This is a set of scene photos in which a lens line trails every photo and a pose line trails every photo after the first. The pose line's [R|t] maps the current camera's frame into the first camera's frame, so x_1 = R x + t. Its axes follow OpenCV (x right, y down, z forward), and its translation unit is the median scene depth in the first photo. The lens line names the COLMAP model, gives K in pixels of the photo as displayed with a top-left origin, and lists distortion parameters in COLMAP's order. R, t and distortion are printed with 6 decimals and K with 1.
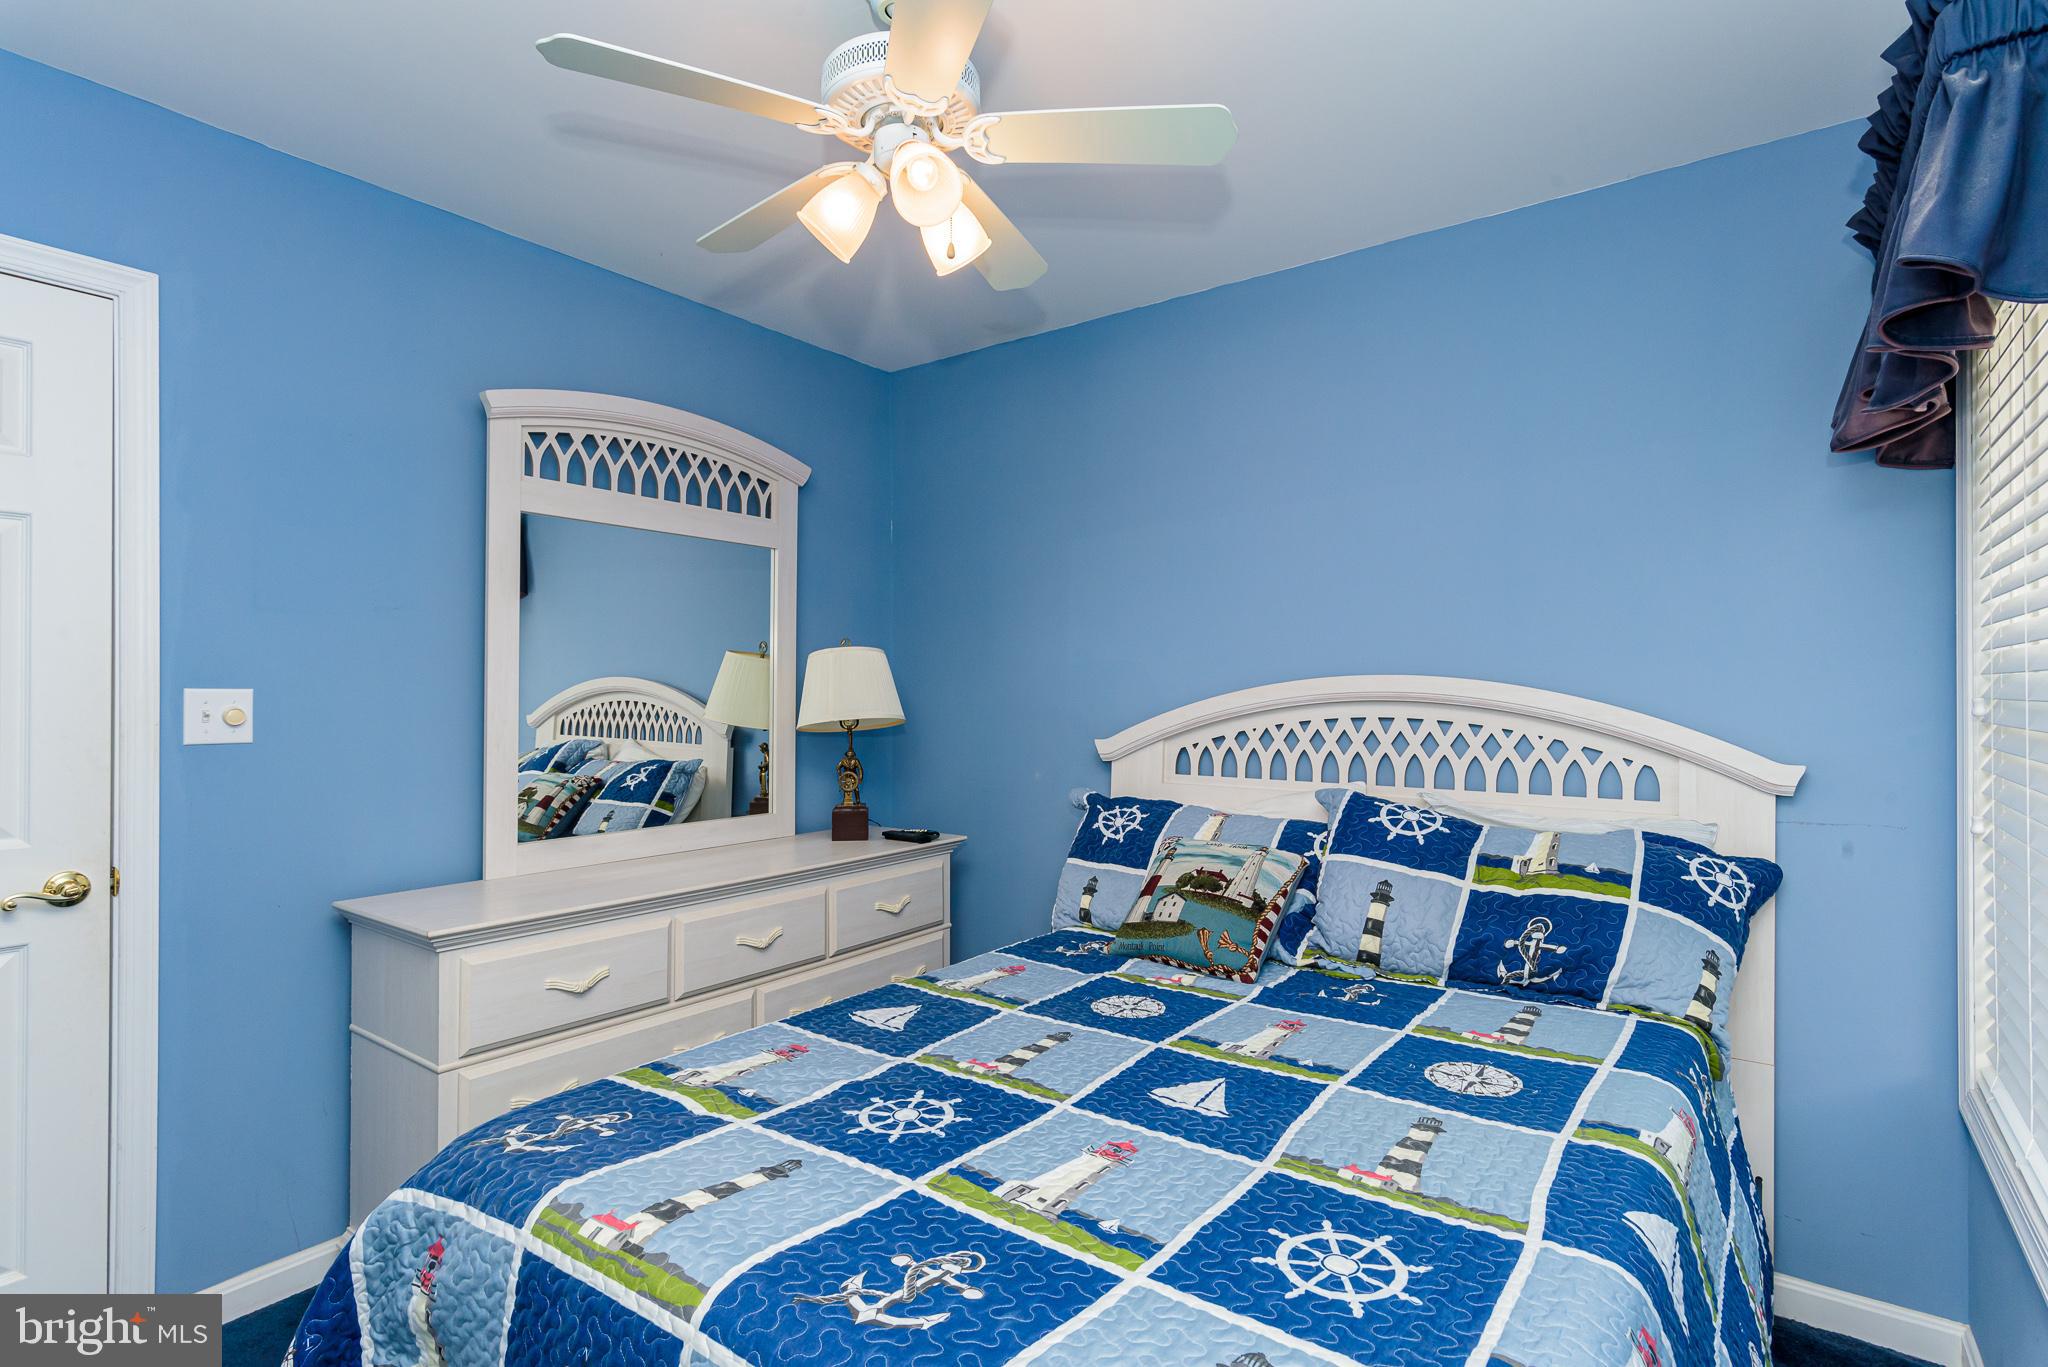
lens RADIAL K [[1011.7, 0, 1024.6], [0, 1011.7, 689.7], [0, 0, 1]] dist [0.002660, 0.000797]
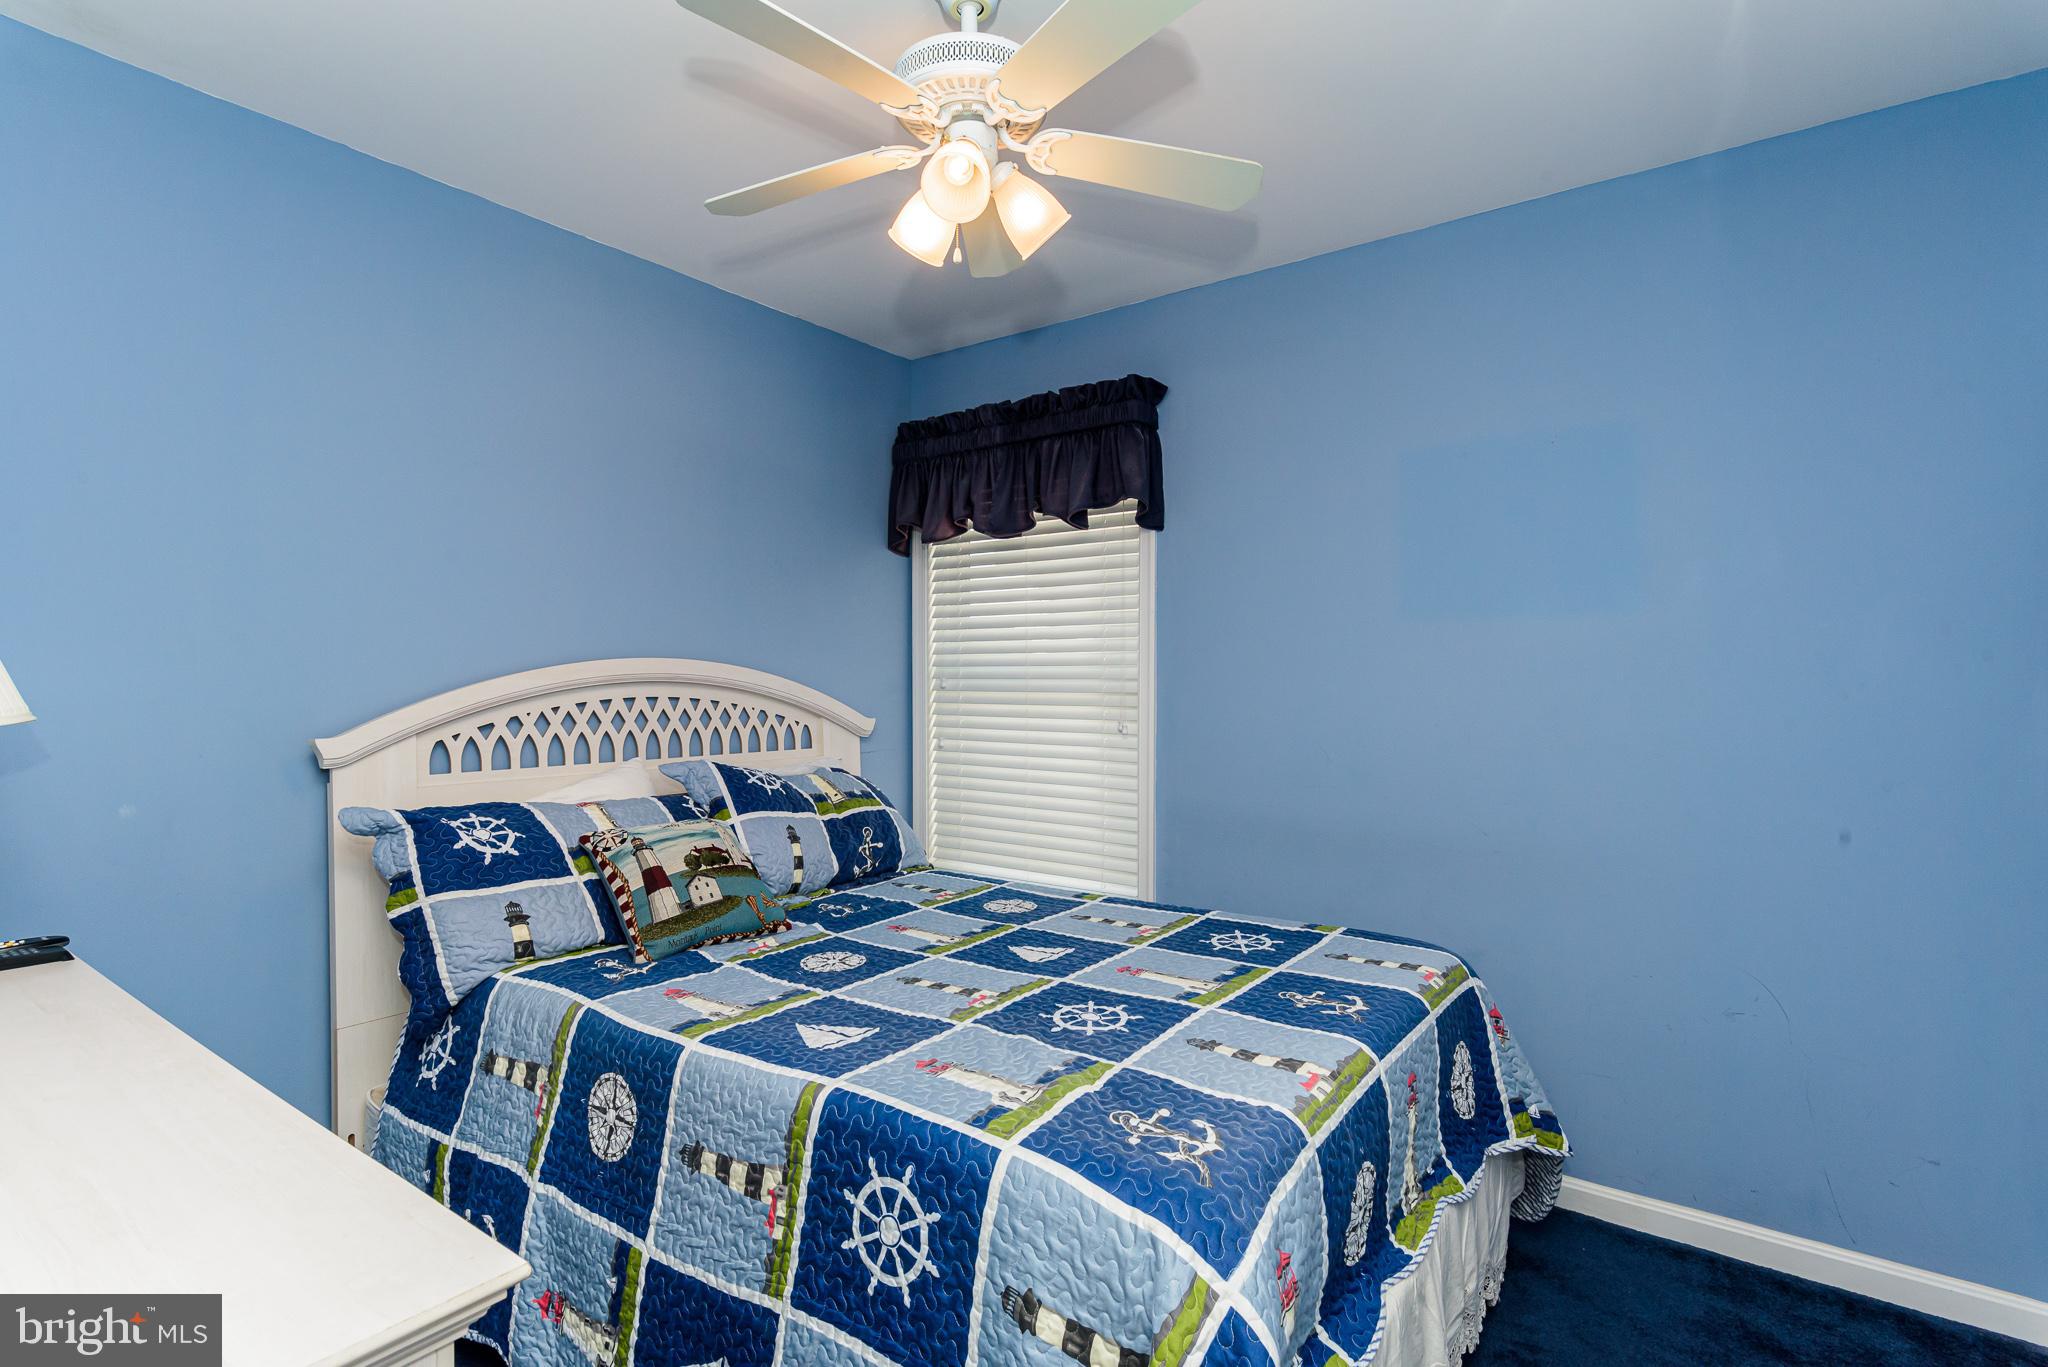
lens RADIAL K [[1004.8, 0, 1022.8], [0, 1004.8, 687.6], [0, 0, 1]] dist [0.003629, -0.000774]
pose [[-0.009667, -0.007794, 0.999923, -0.924171], [-0.004361, 0.999960, 0.007752, 0.008874], [-0.999944, -0.004285, -0.009700, 0.762061]]
